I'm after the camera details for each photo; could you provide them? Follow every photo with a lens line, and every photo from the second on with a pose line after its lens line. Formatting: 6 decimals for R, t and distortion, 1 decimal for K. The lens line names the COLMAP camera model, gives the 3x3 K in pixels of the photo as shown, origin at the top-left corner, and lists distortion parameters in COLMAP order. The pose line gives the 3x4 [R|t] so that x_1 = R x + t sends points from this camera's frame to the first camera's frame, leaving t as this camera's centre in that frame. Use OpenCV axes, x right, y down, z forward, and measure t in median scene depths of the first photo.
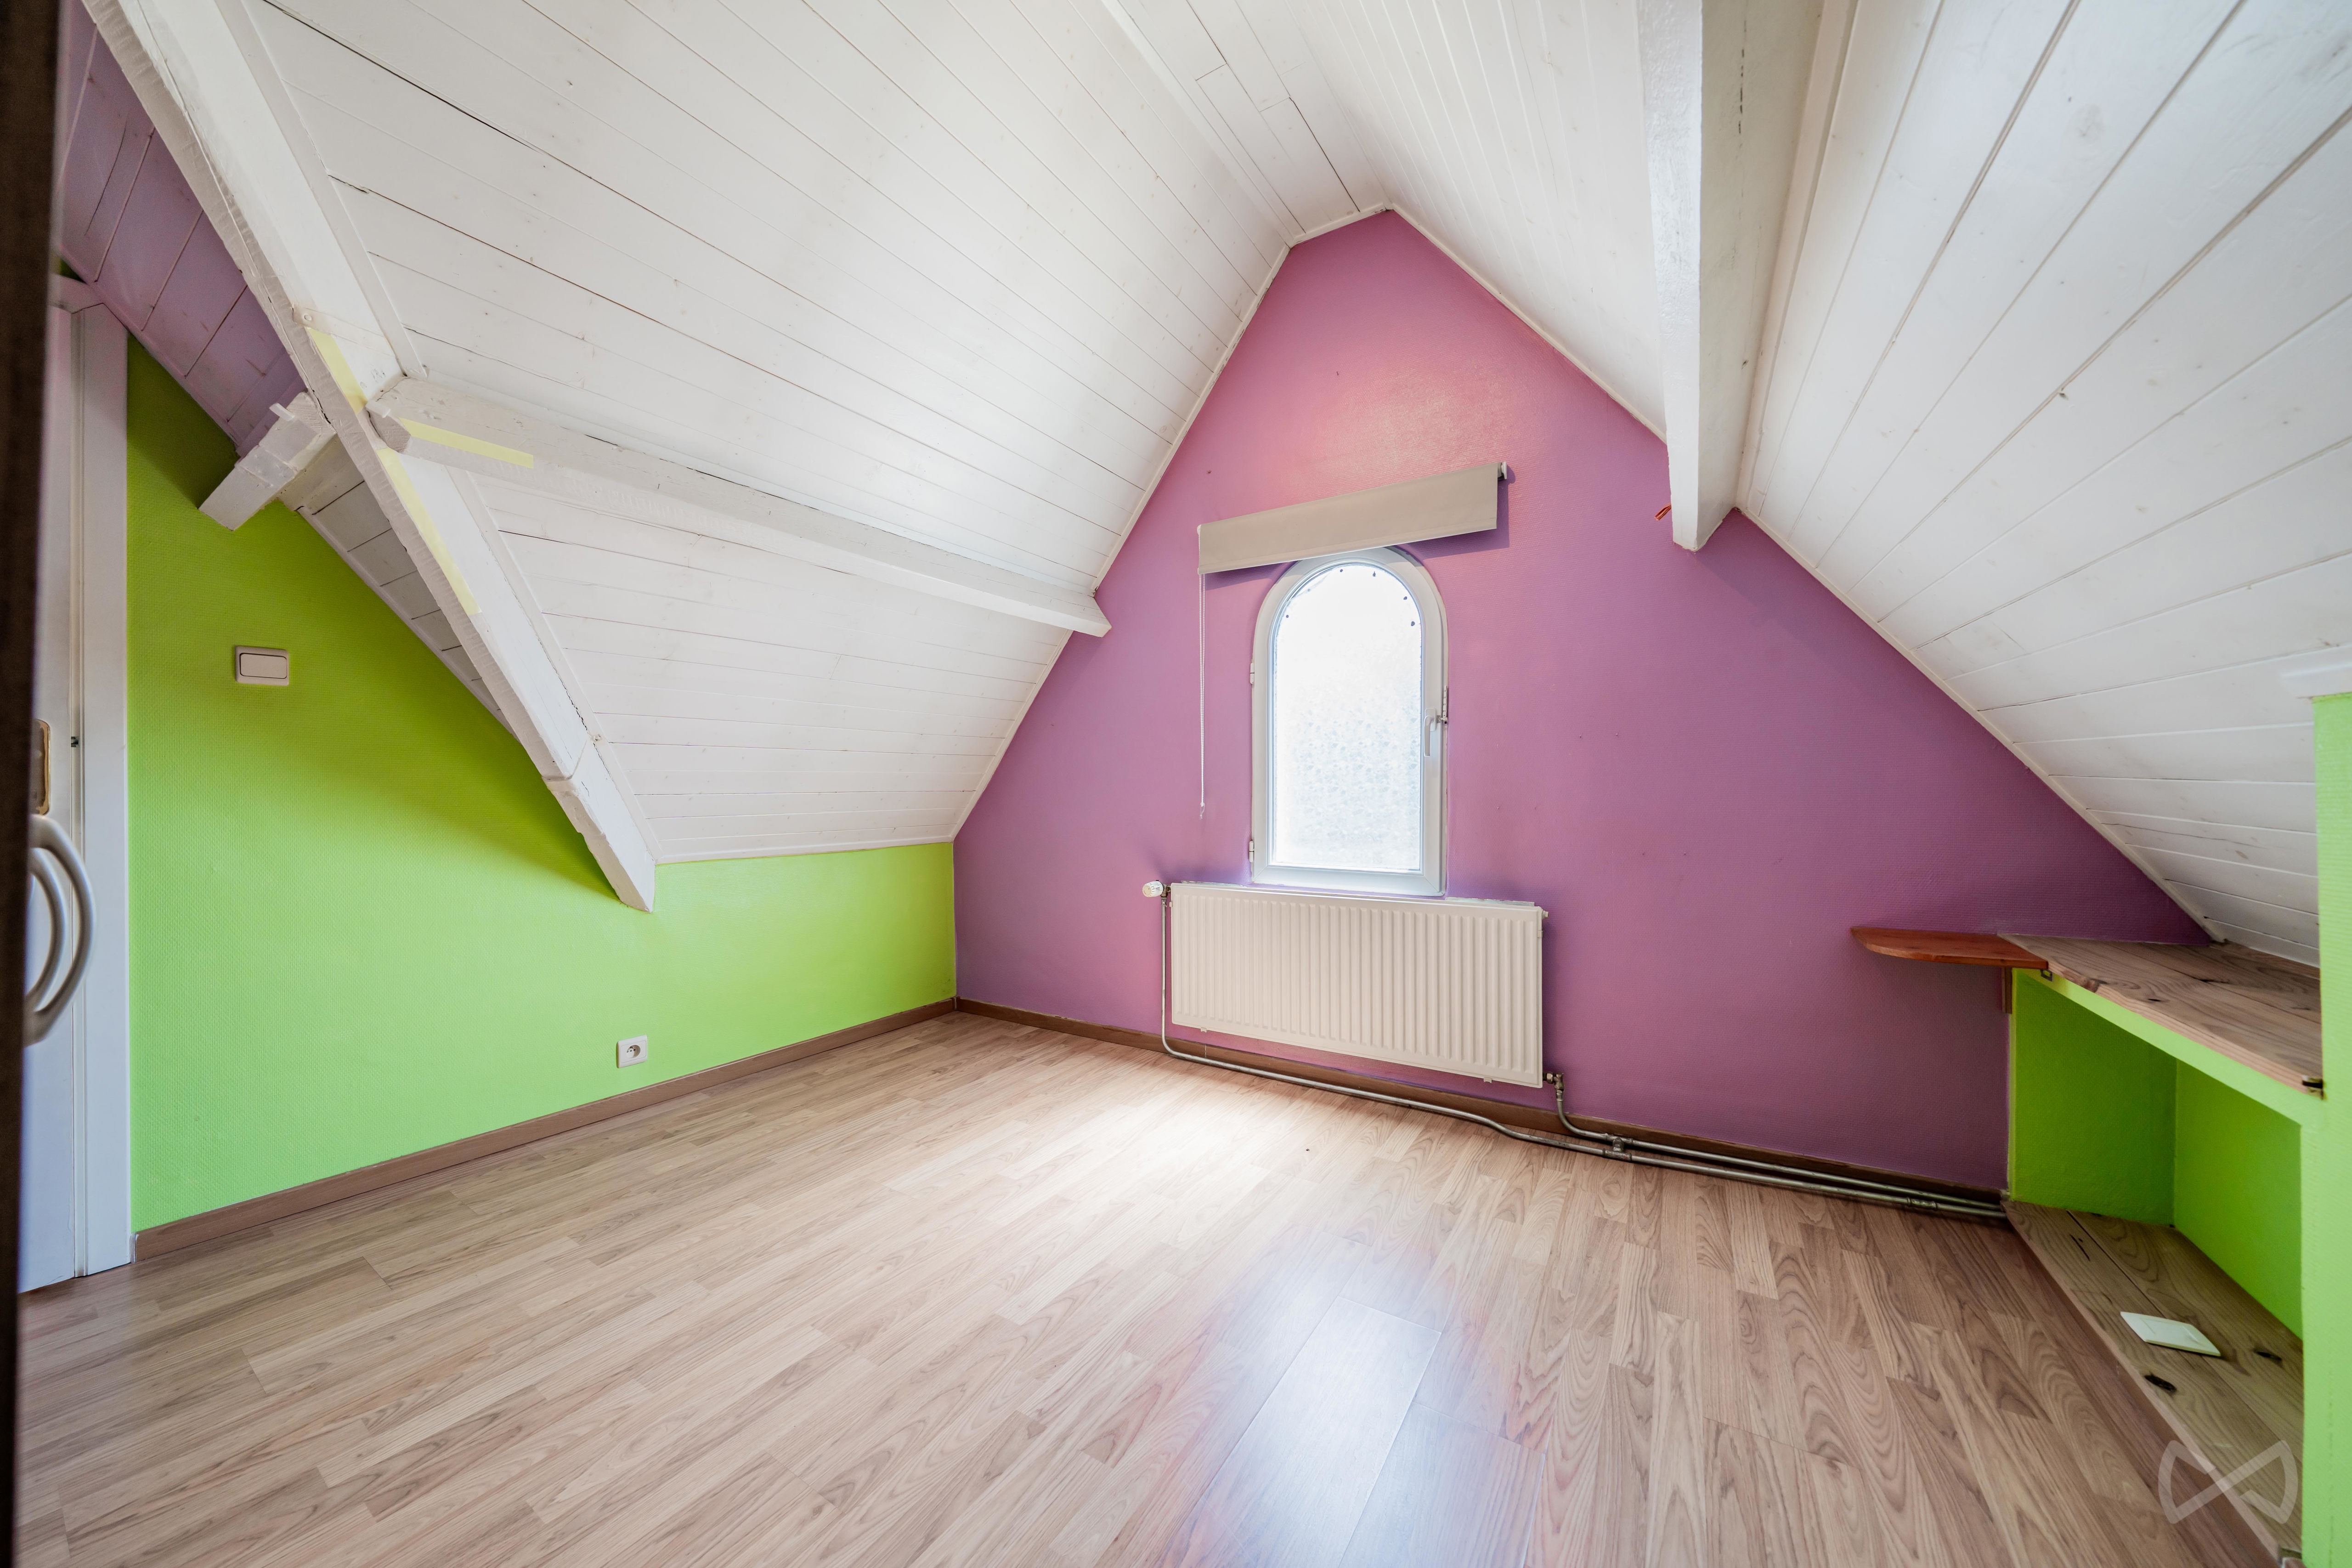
lens RADIAL K [[798.6, 0, 1168.4], [0, 798.6, 789.8], [0, 0, 1]] dist [-0.002412, -0.001595]
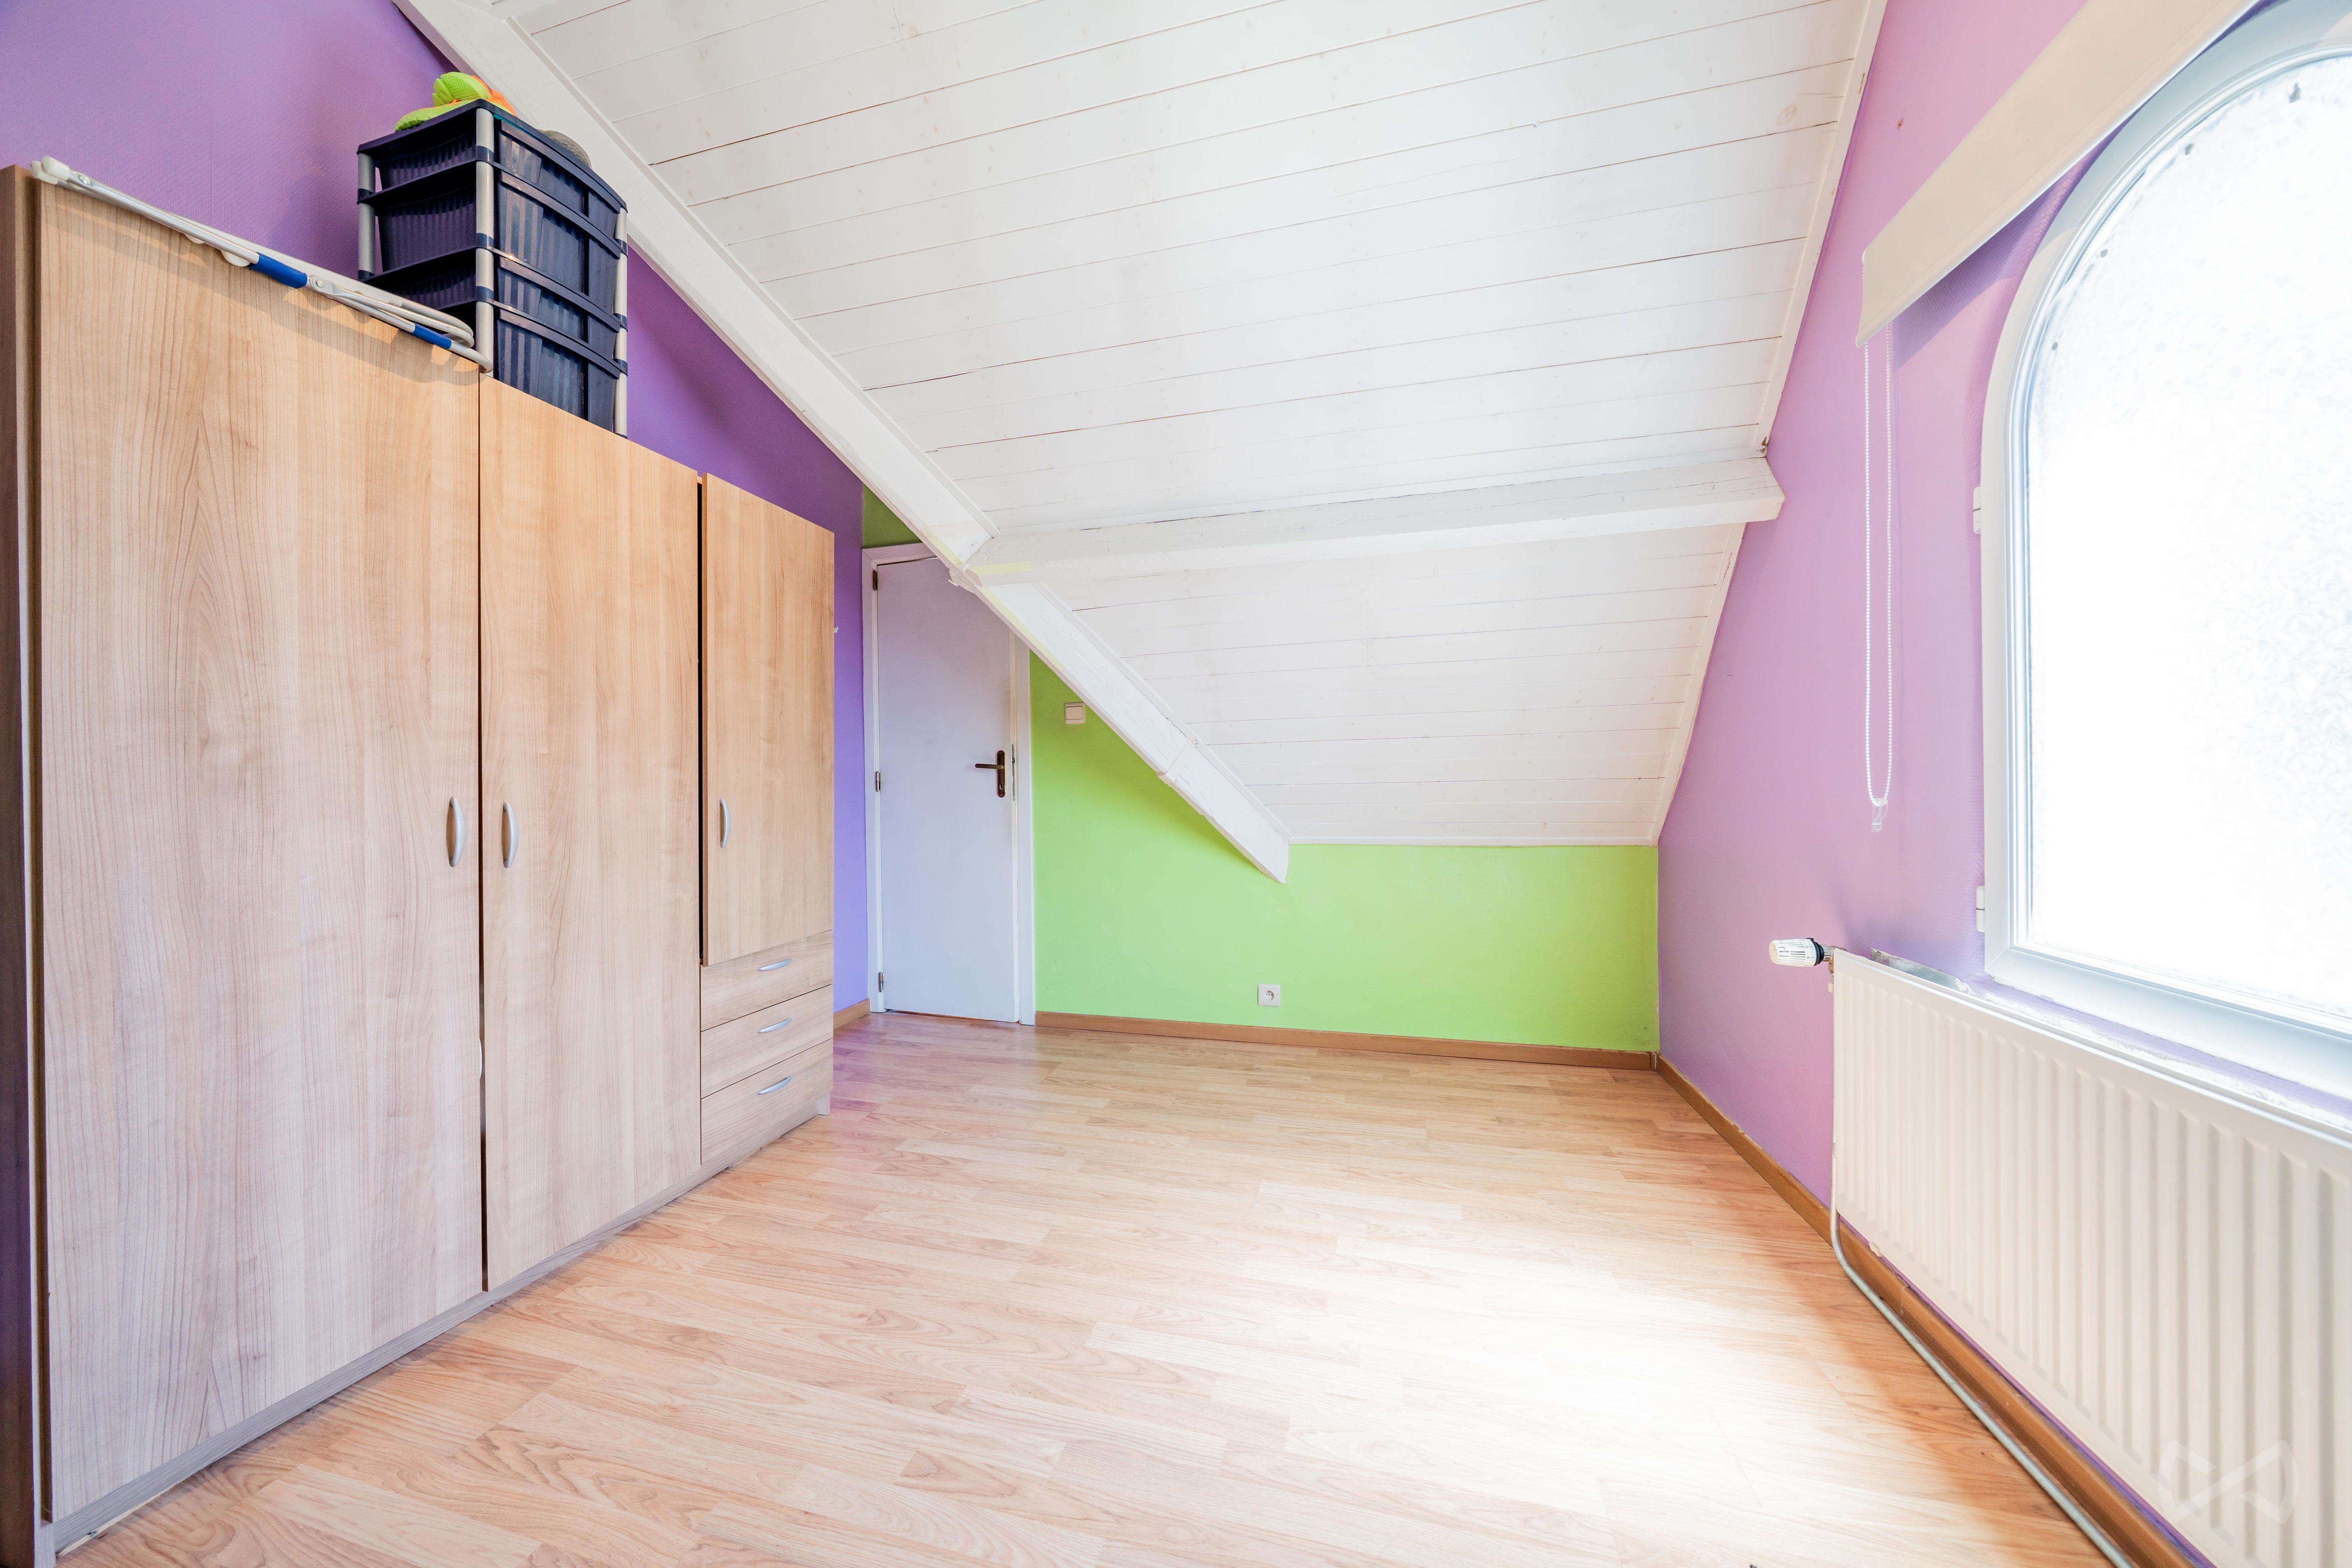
lens RADIAL K [[798.6, 0, 1168.4], [0, 798.6, 789.8], [0, 0, 1]] dist [-0.002412, -0.001595]
pose [[0.295884, 0.004809, -0.955212, 0.540832], [0.010935, 0.999905, 0.008421, 0.001298], [0.955161, -0.012937, 0.295804, 0.594181]]
